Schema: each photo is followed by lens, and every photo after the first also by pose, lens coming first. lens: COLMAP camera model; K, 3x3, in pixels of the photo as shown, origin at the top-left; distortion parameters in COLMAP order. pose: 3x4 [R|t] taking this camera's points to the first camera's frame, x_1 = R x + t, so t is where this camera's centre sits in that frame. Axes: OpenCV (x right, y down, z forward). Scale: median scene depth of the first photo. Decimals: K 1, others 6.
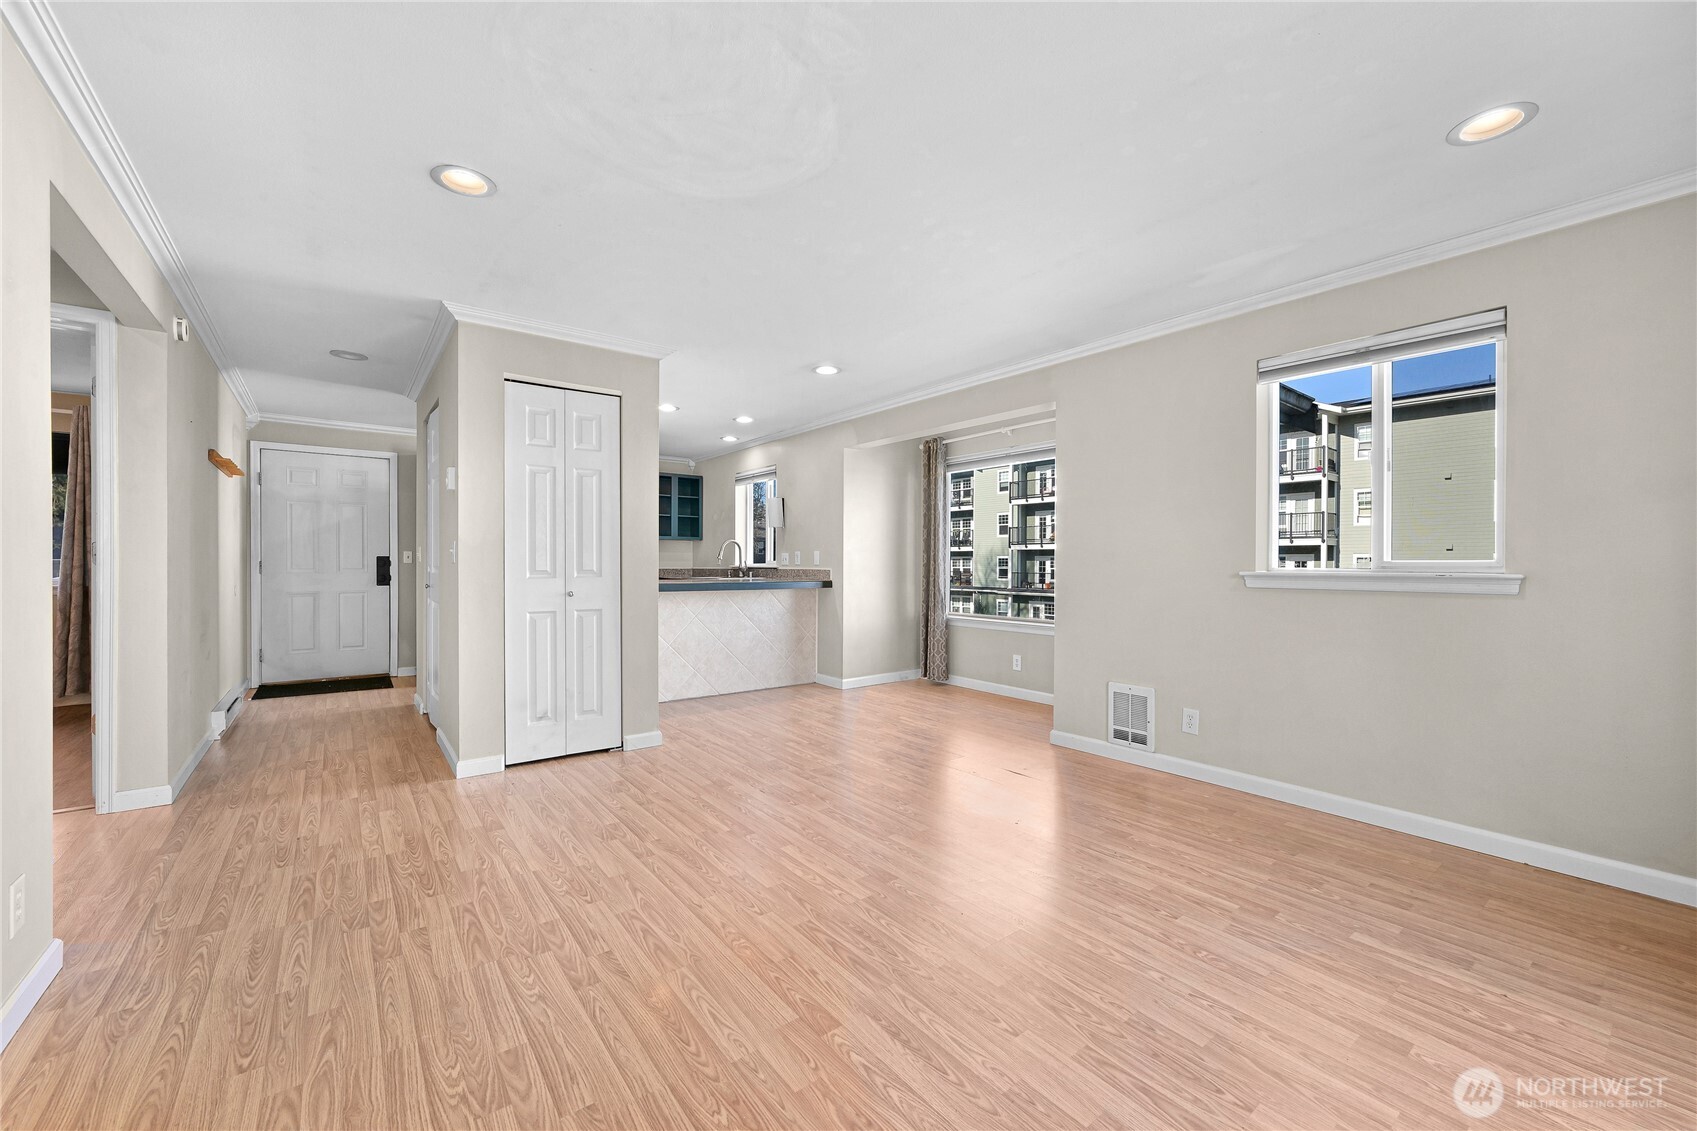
lens RADIAL K [[668.3, 0, 850.2], [0, 668.3, 568.7], [0, 0, 1]] dist [-0.001486, -0.000062]
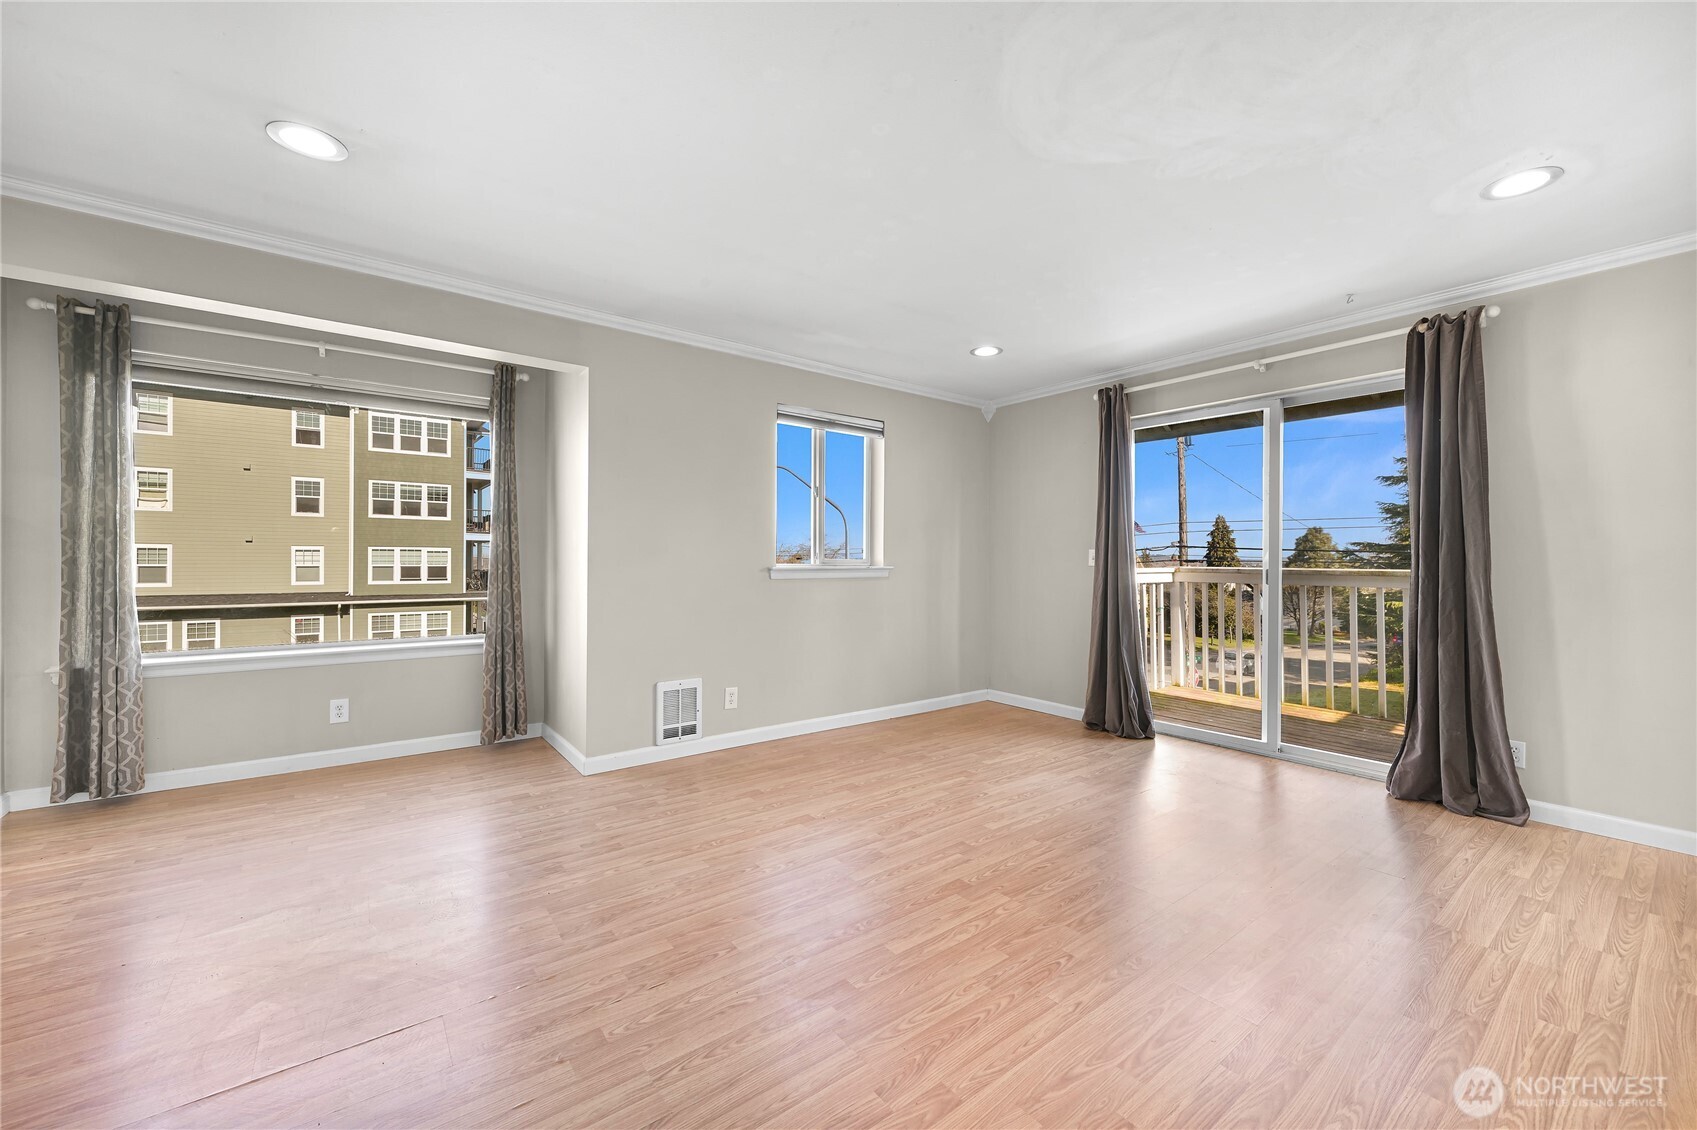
lens RADIAL K [[659.9, 0, 853.9], [0, 659.9, 561.7], [0, 0, 1]] dist [-0.000825, 0.000017]
pose [[0.000929, -0.005244, 0.999986, -0.868499], [0.002133, 0.999984, 0.005242, -0.015927], [-0.999997, 0.002128, 0.000940, 1.099388]]
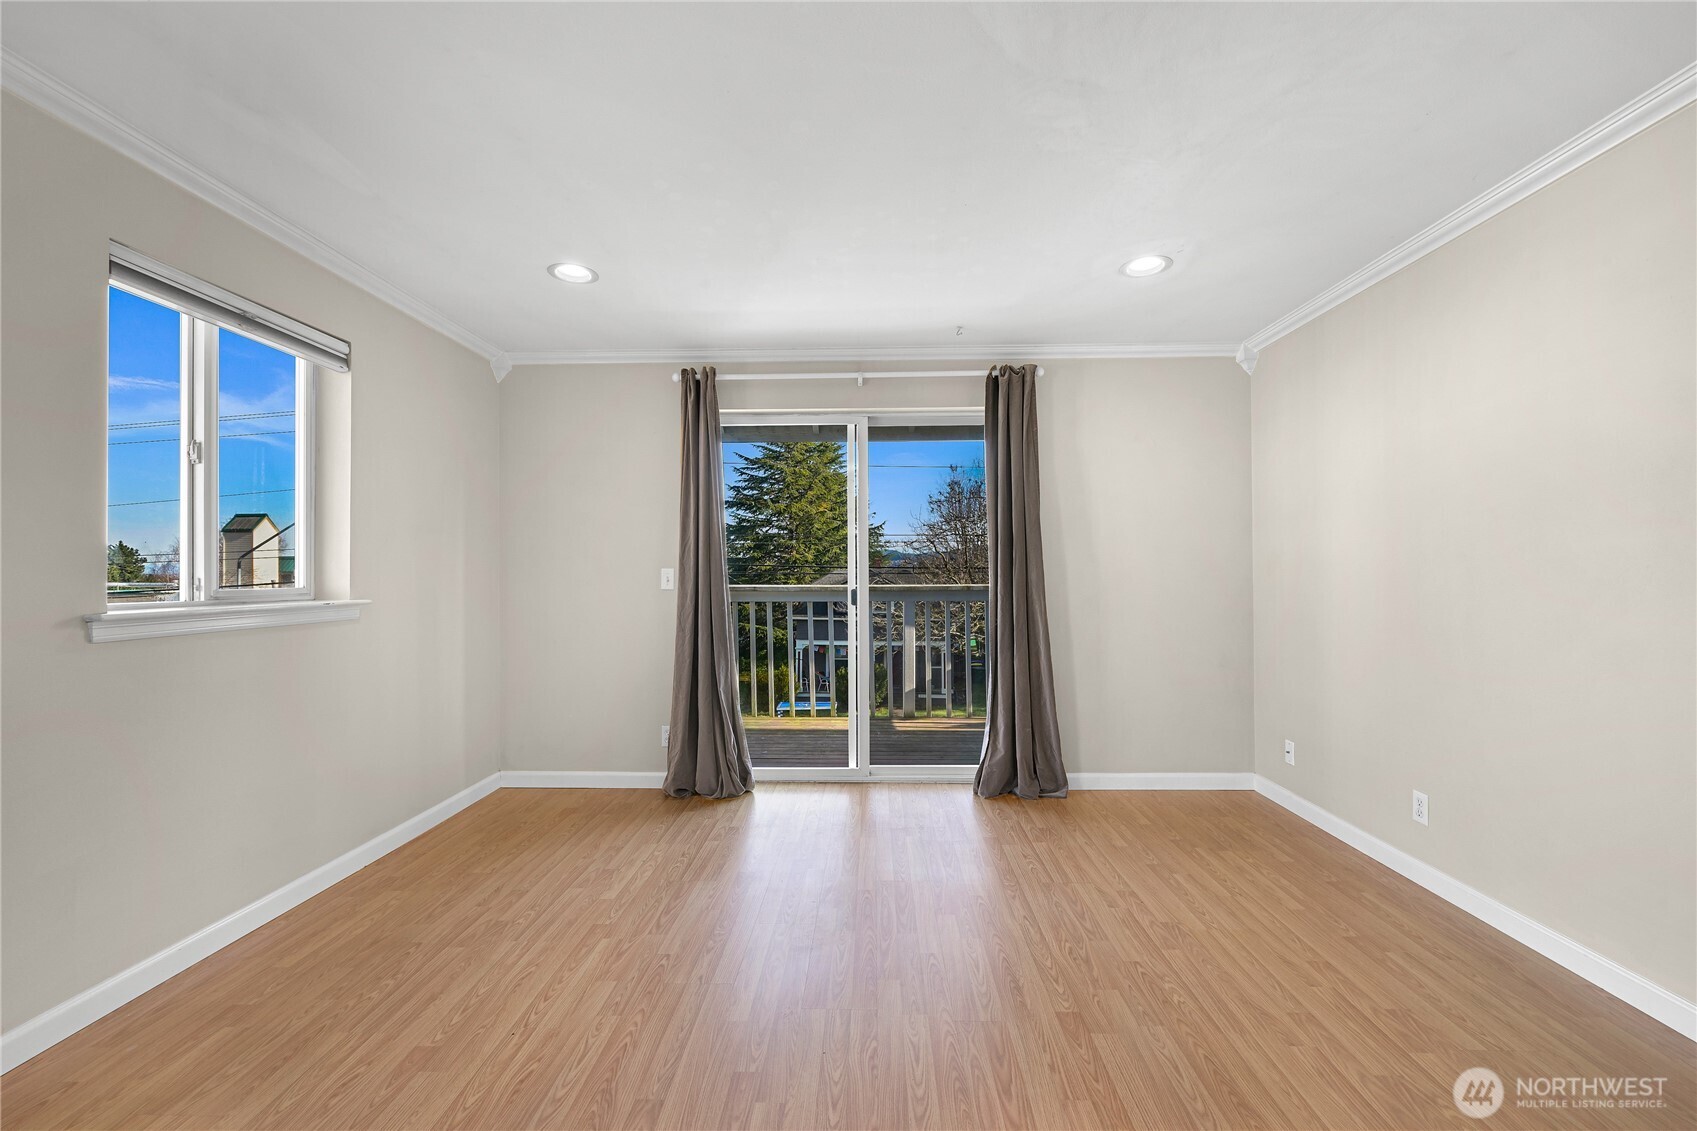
lens RADIAL K [[695.2, 0, 852.2], [0, 695.2, 565.5], [0, 0, 1]] dist [-0.002026, -0.000187]
pose [[-0.773039, 0.006396, 0.634327, -0.317257], [0.006543, 0.999976, -0.002108, -0.039704], [-0.634325, 0.002521, -0.773062, 1.365085]]
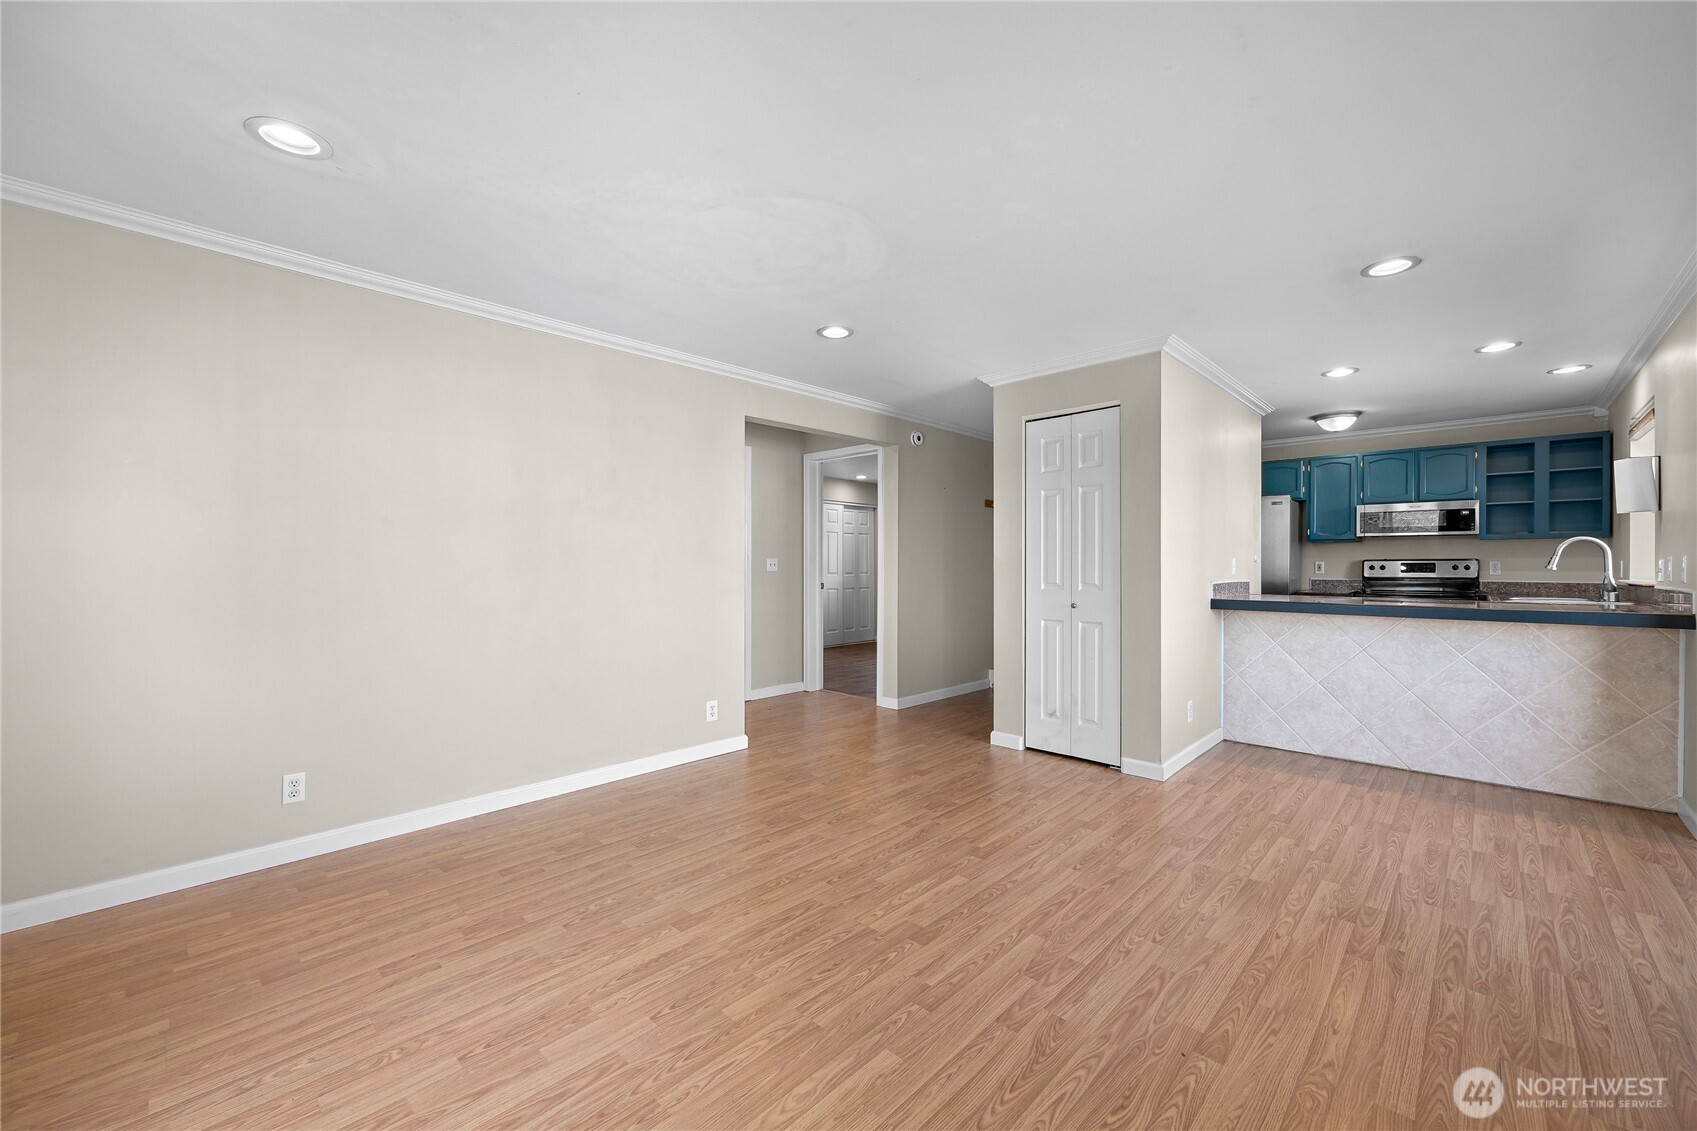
lens RADIAL K [[668.3, 0, 850.2], [0, 668.3, 568.7], [0, 0, 1]] dist [-0.001486, -0.000062]
pose [[0.148285, 0.003464, -0.988939, 0.881089], [-0.007471, 0.999969, 0.002382, -0.033236], [0.988916, 0.007035, 0.148307, 0.732779]]
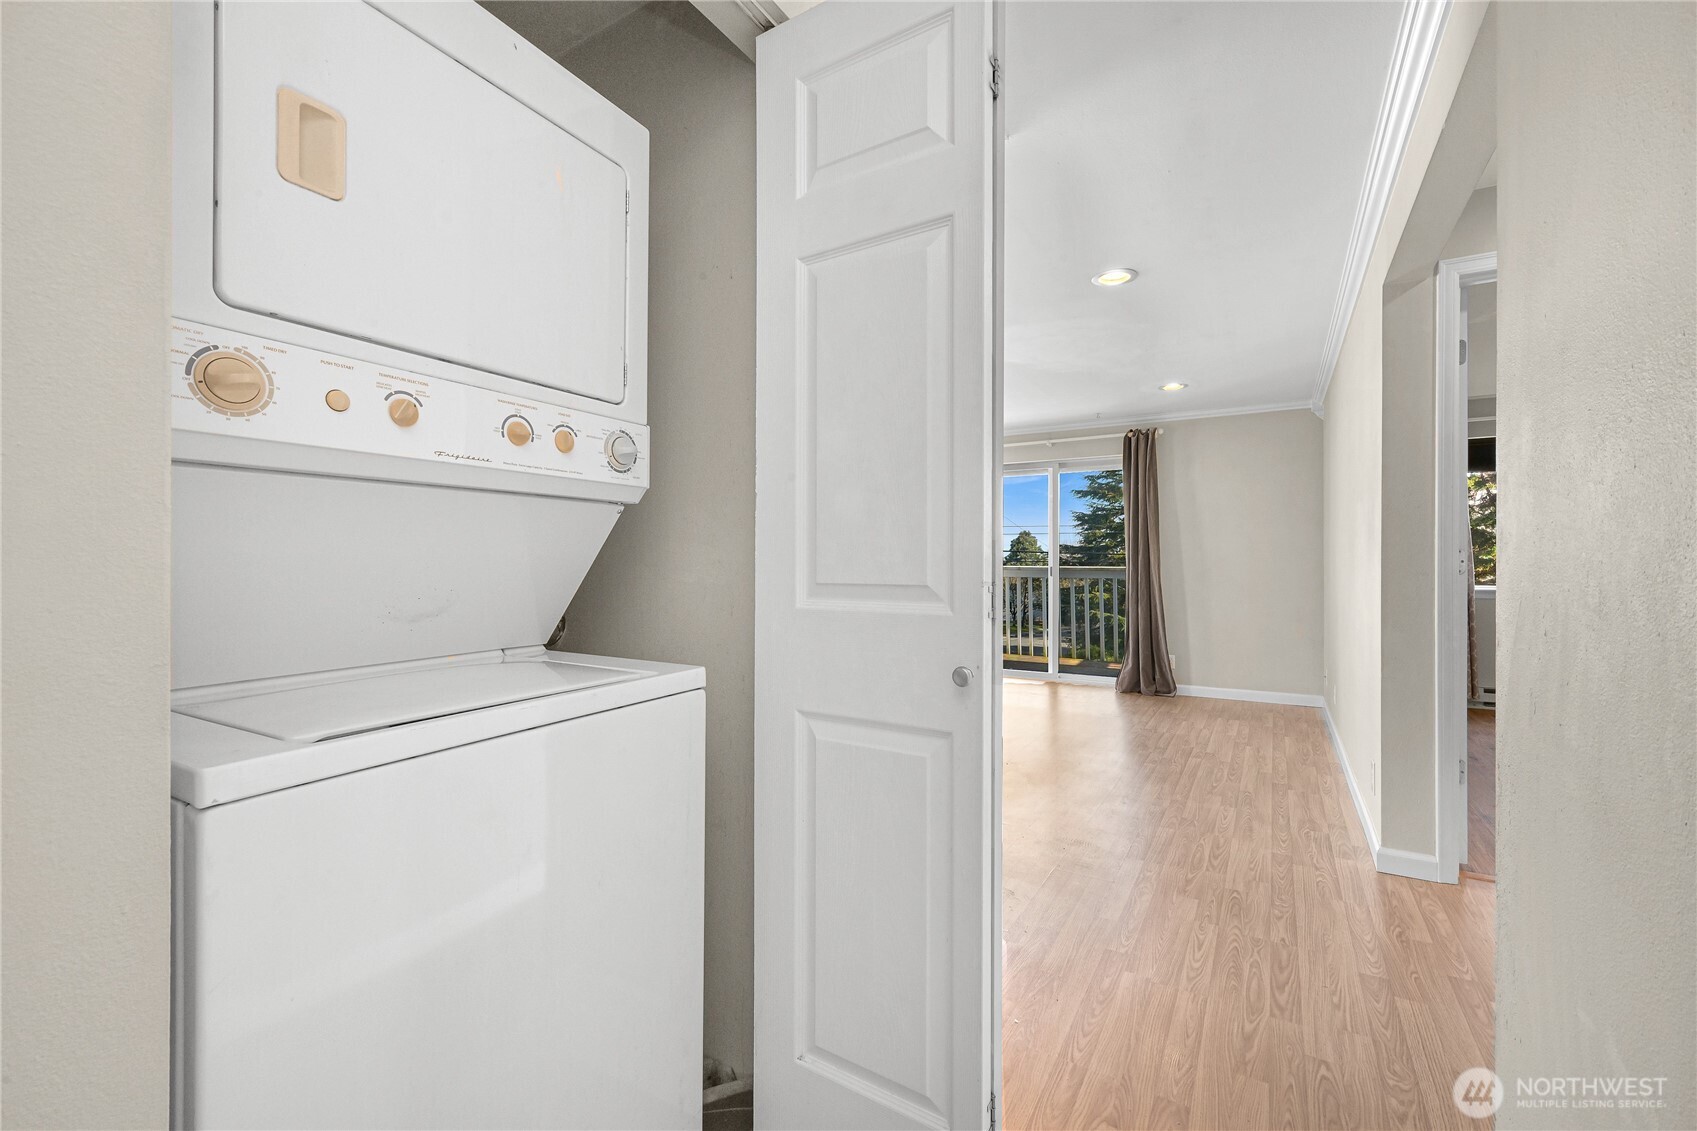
lens RADIAL K [[695.2, 0, 852.2], [0, 695.2, 565.5], [0, 0, 1]] dist [-0.002026, -0.000187]
pose [[-0.361228, -0.007731, 0.932446, -1.520522], [0.006138, 0.999924, 0.010668, -0.028564], [-0.932457, 0.009577, -0.361153, 1.799259]]
